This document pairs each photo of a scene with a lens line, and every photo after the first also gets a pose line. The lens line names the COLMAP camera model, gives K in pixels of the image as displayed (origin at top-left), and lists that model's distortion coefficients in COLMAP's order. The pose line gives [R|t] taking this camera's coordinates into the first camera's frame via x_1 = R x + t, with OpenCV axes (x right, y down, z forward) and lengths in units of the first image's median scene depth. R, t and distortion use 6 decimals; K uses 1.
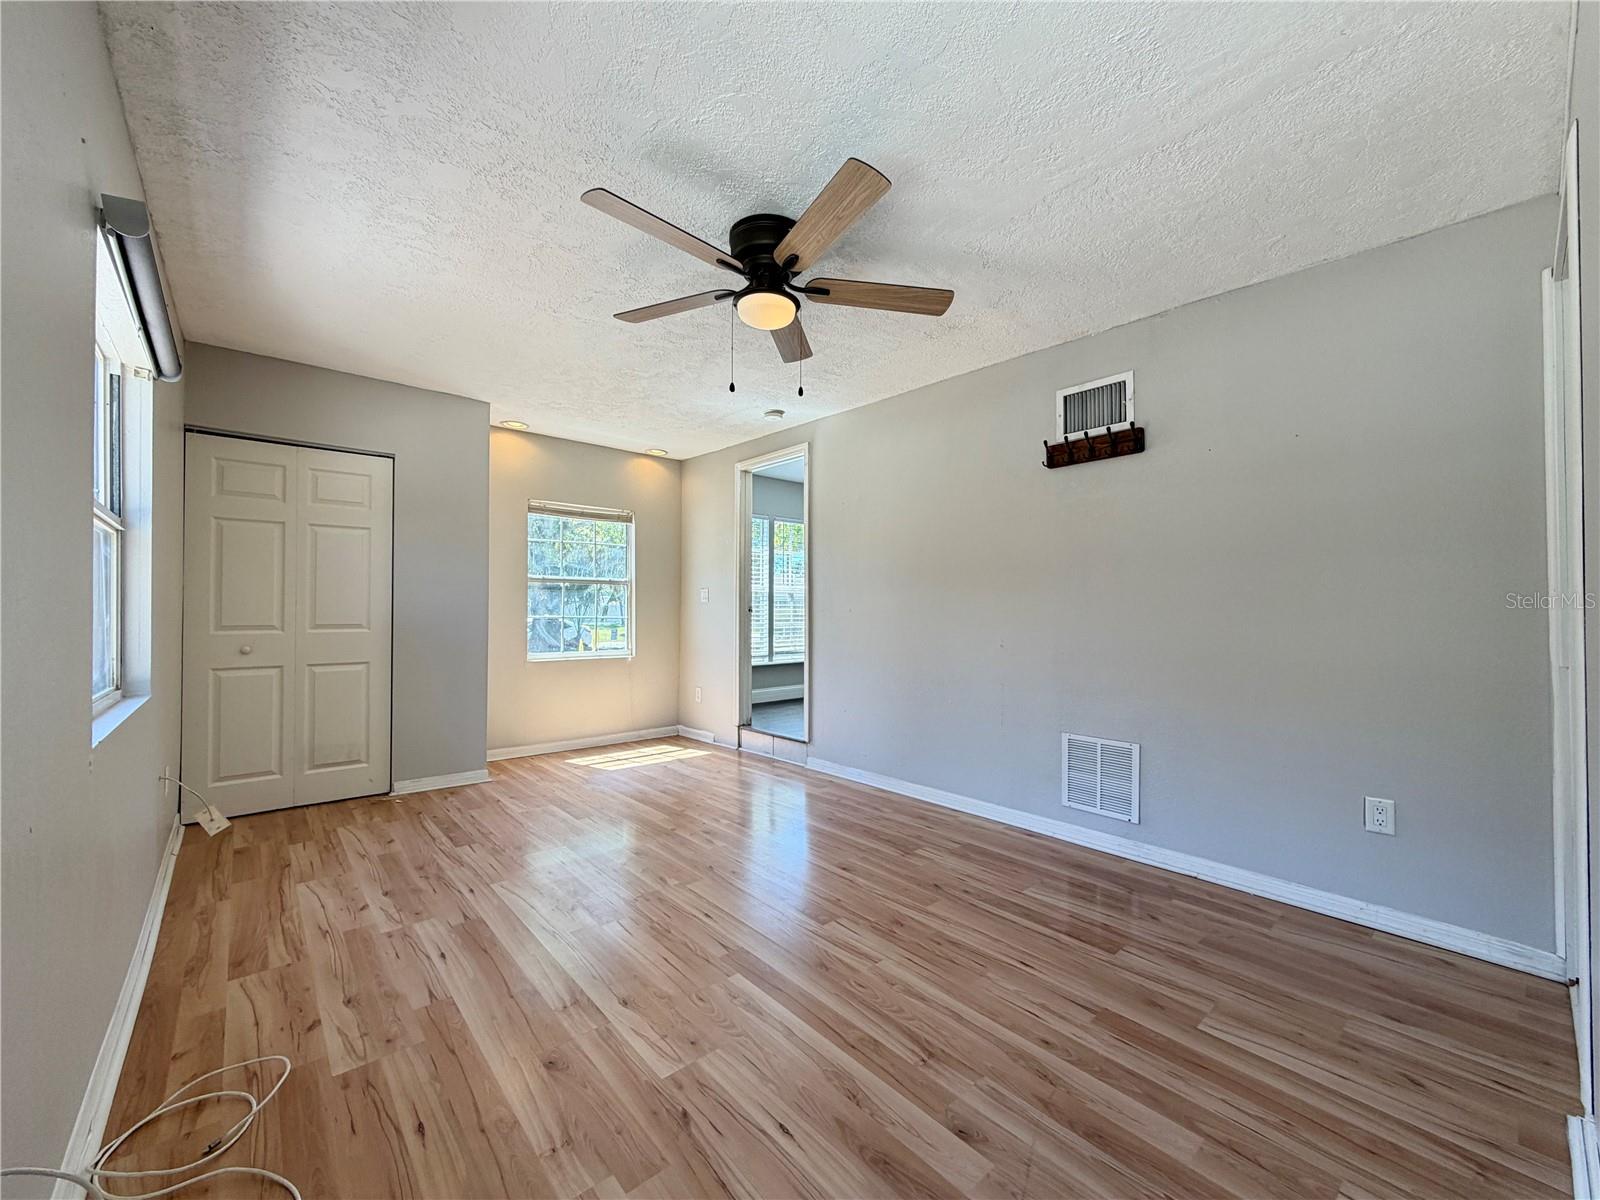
lens RADIAL K [[638.7, 0, 797.4], [0, 638.7, 603.7], [0, 0, 1]] dist [0.000817, -0.000417]
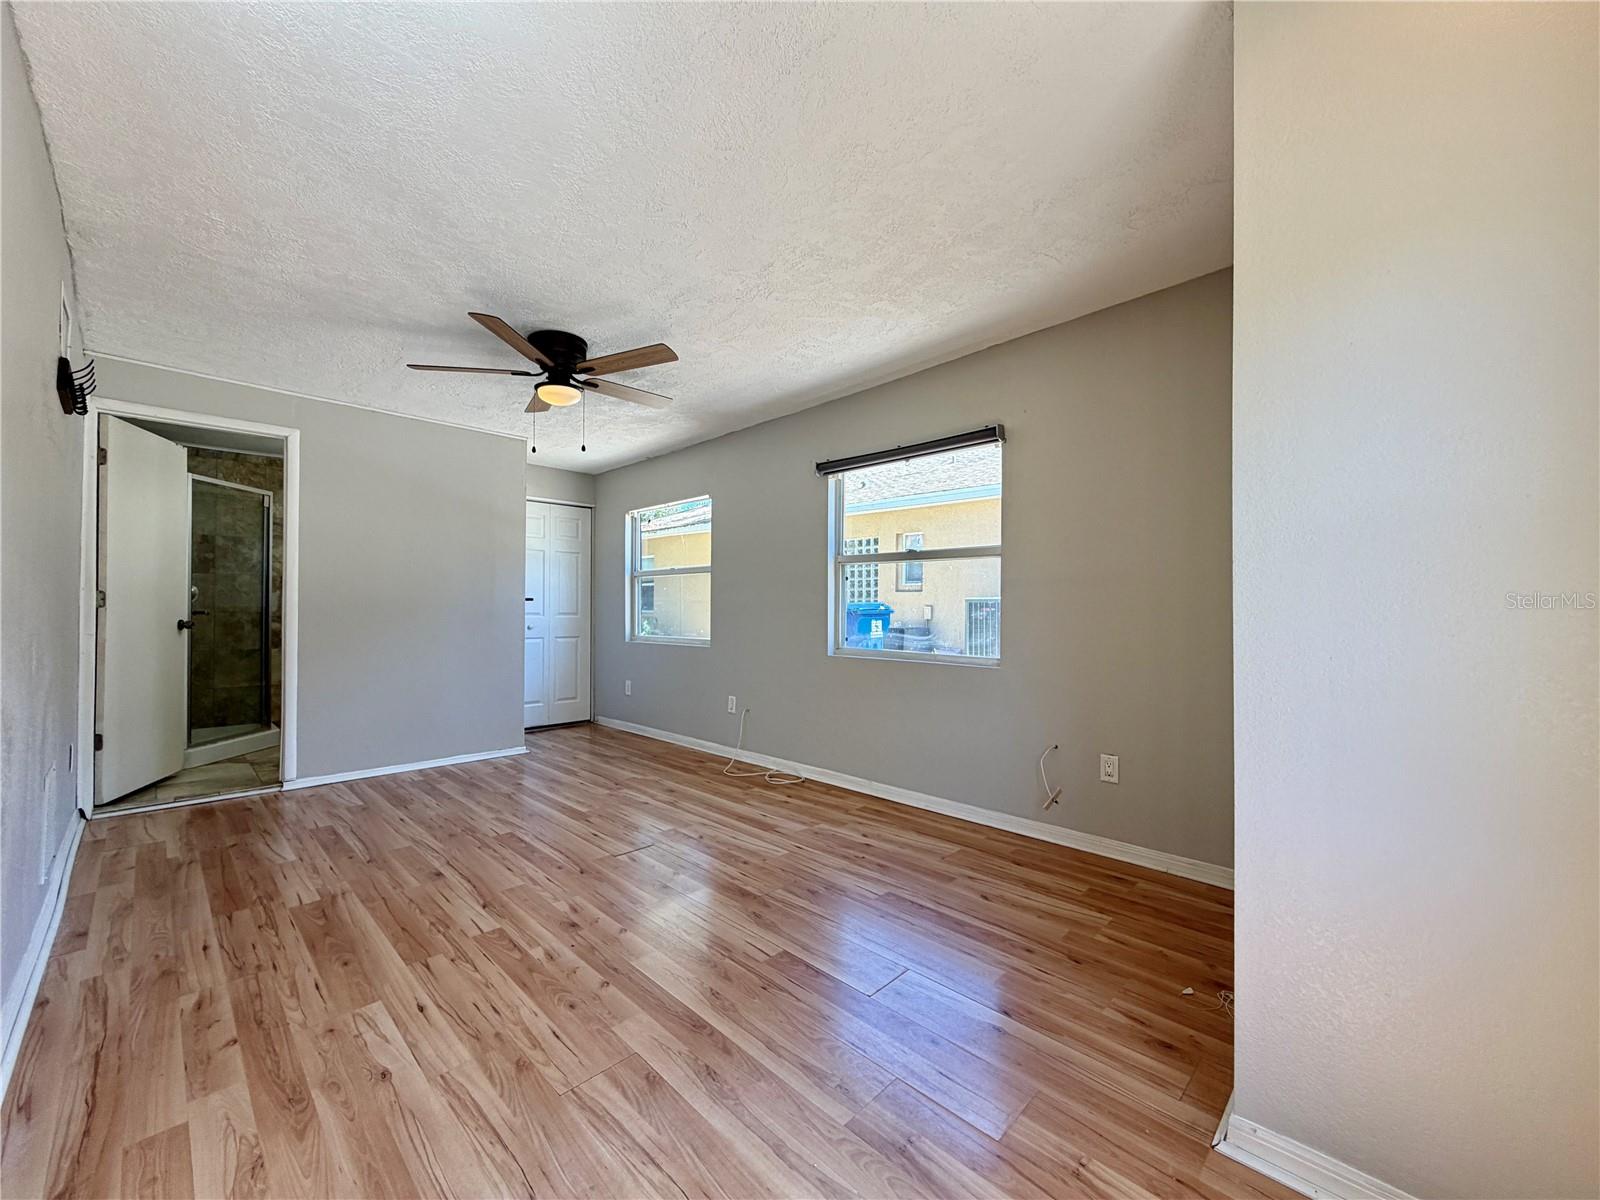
lens RADIAL K [[638.7, 0, 797.4], [0, 638.7, 603.7], [0, 0, 1]] dist [0.000817, -0.000417]
pose [[-0.996700, -0.007649, -0.080816, -0.392433], [-0.006243, 0.999825, -0.017634, 0.025901], [0.080937, -0.017071, -0.996573, 2.071745]]
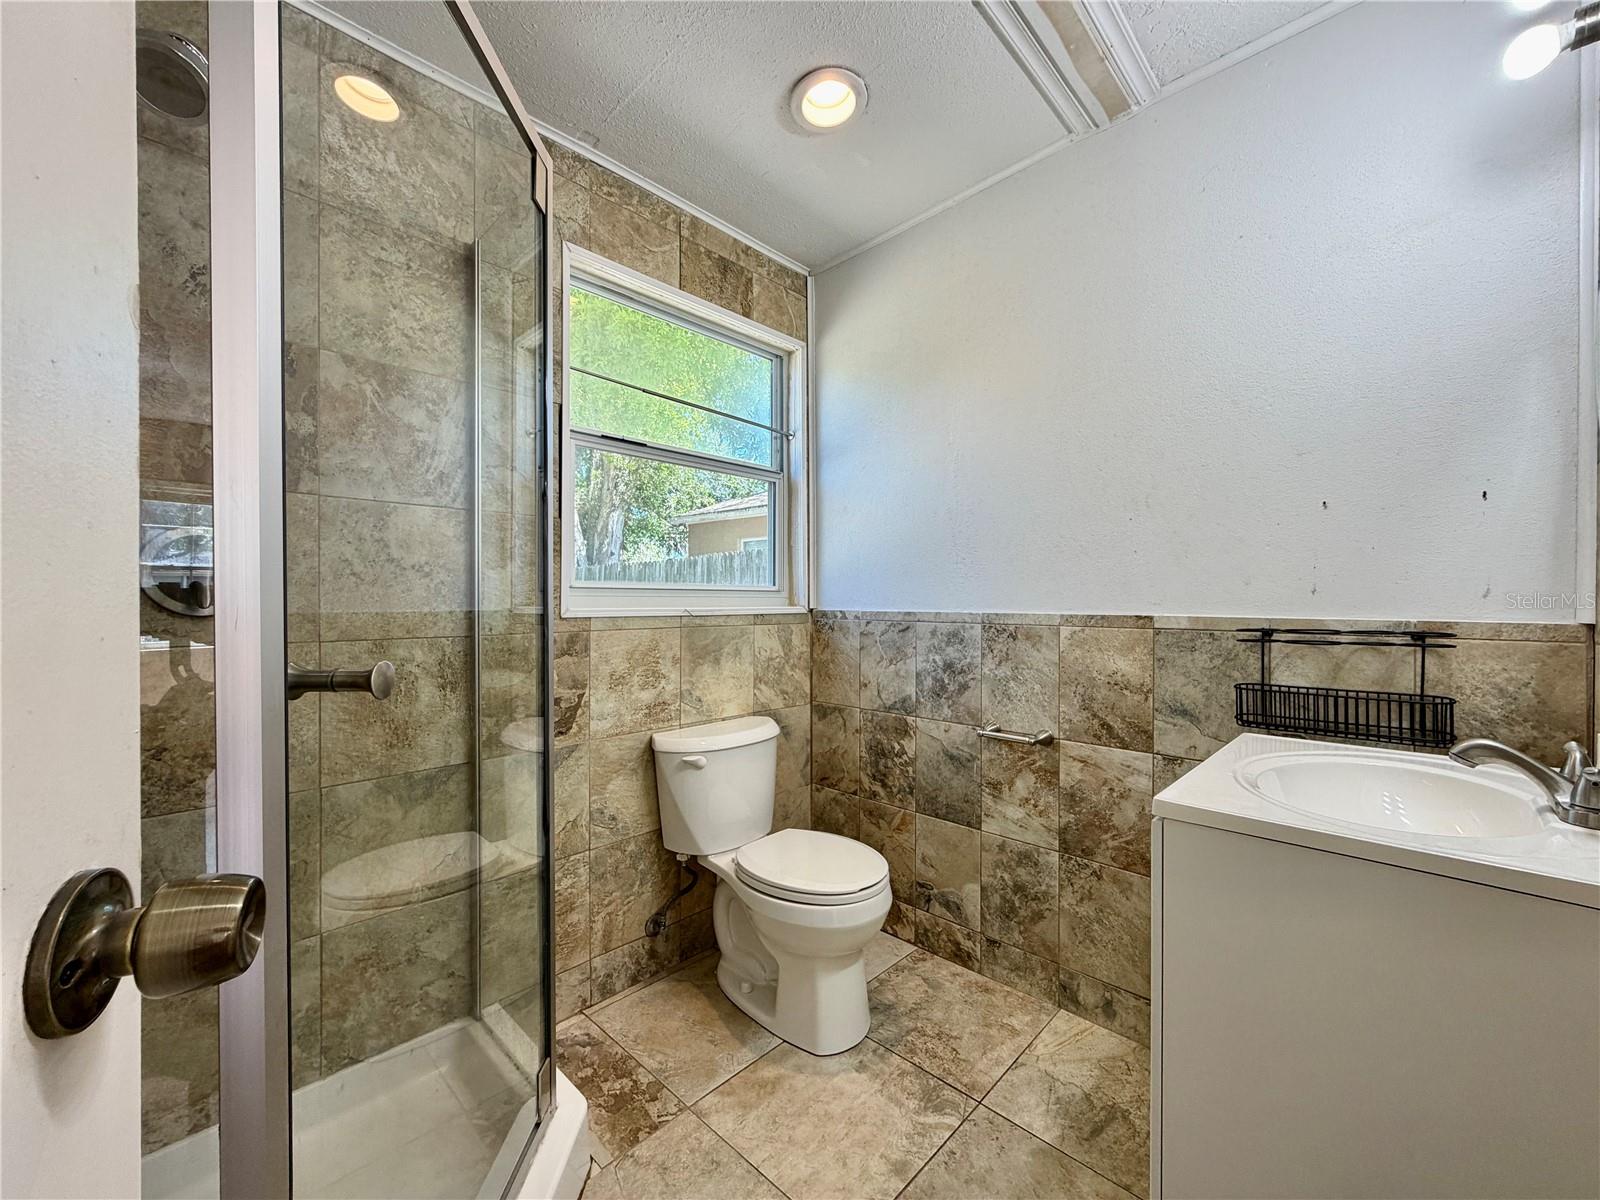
lens RADIAL K [[638.7, 0, 797.4], [0, 638.7, 603.7], [0, 0, 1]] dist [0.000817, -0.000417]
pose [[-0.996078, 0.004516, -0.088361, 0.872687], [0.004790, 0.999984, -0.002880, 0.000175], [0.088347, -0.003292, -0.996084, 0.545497]]
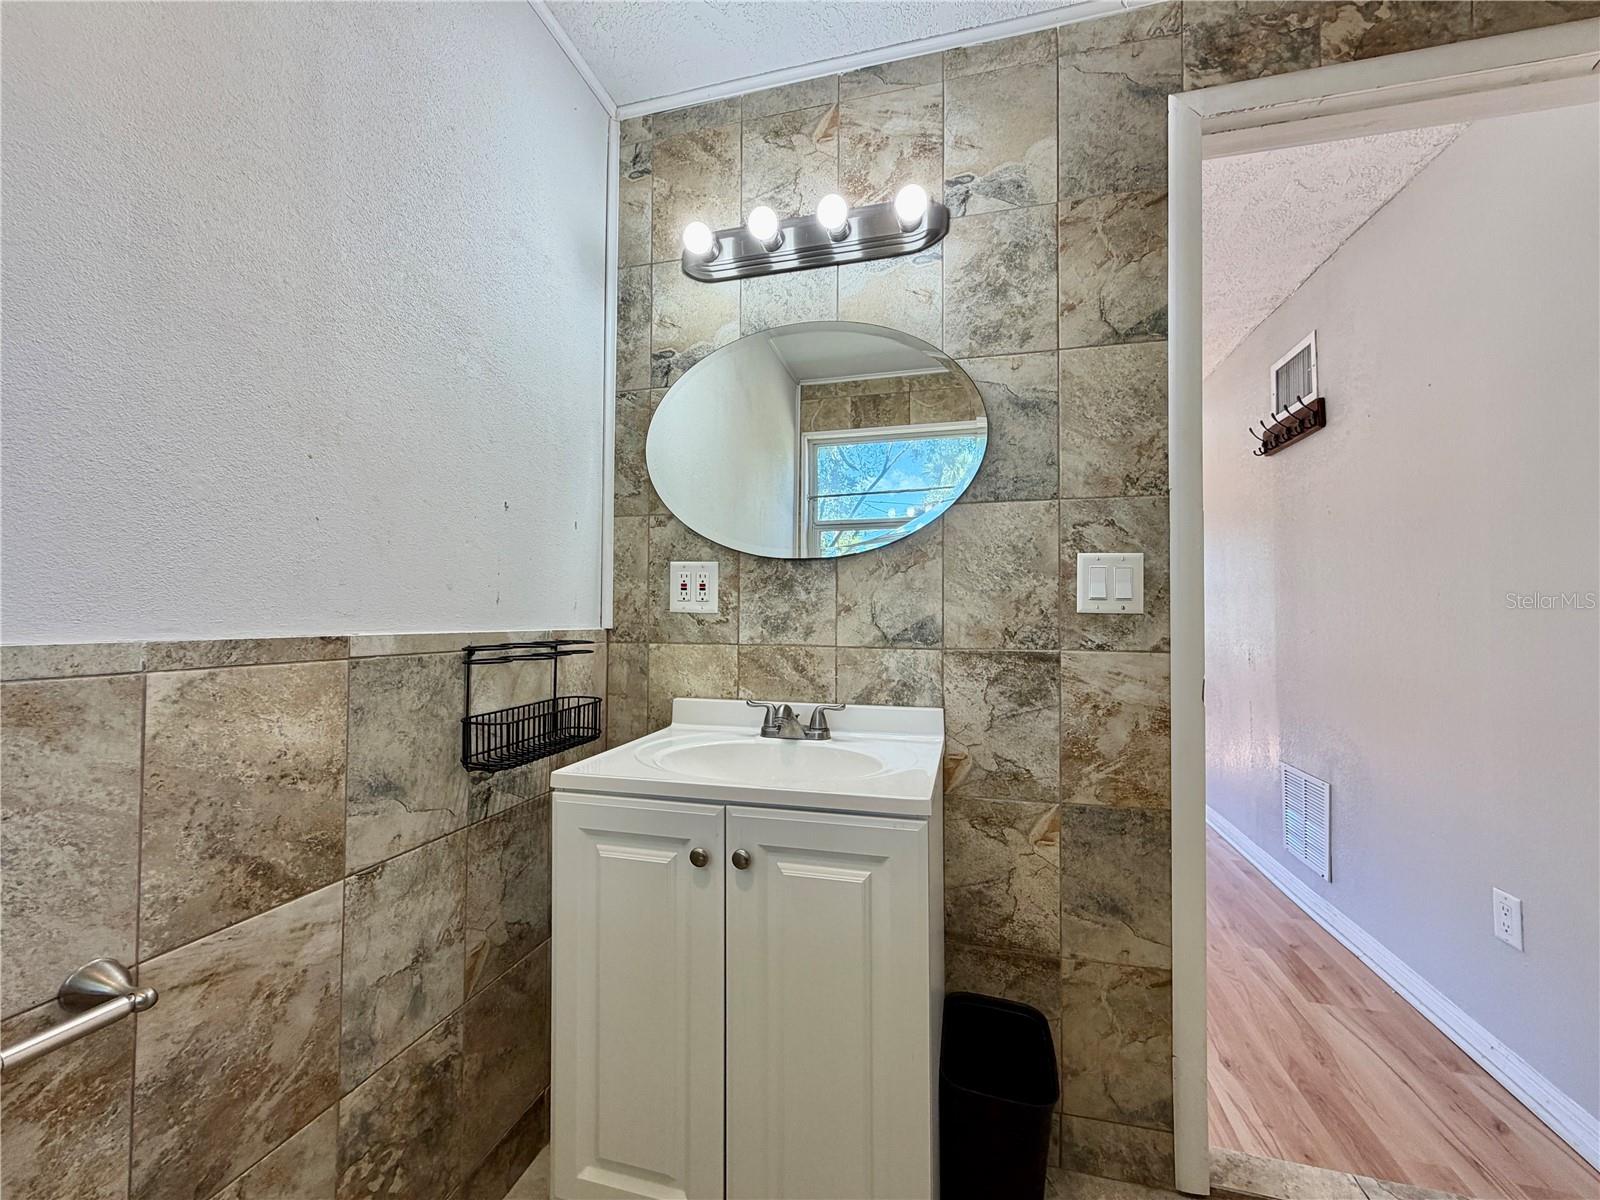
lens RADIAL K [[650.8, 0, 792.3], [0, 650.8, 601.2], [0, 0, 1]] dist [0.009690, -0.000061]
pose [[0.559030, -0.011863, -0.829063, 0.915698], [0.000746, 0.999904, -0.013804, -0.002637], [0.829147, 0.007098, 0.558985, -0.039514]]
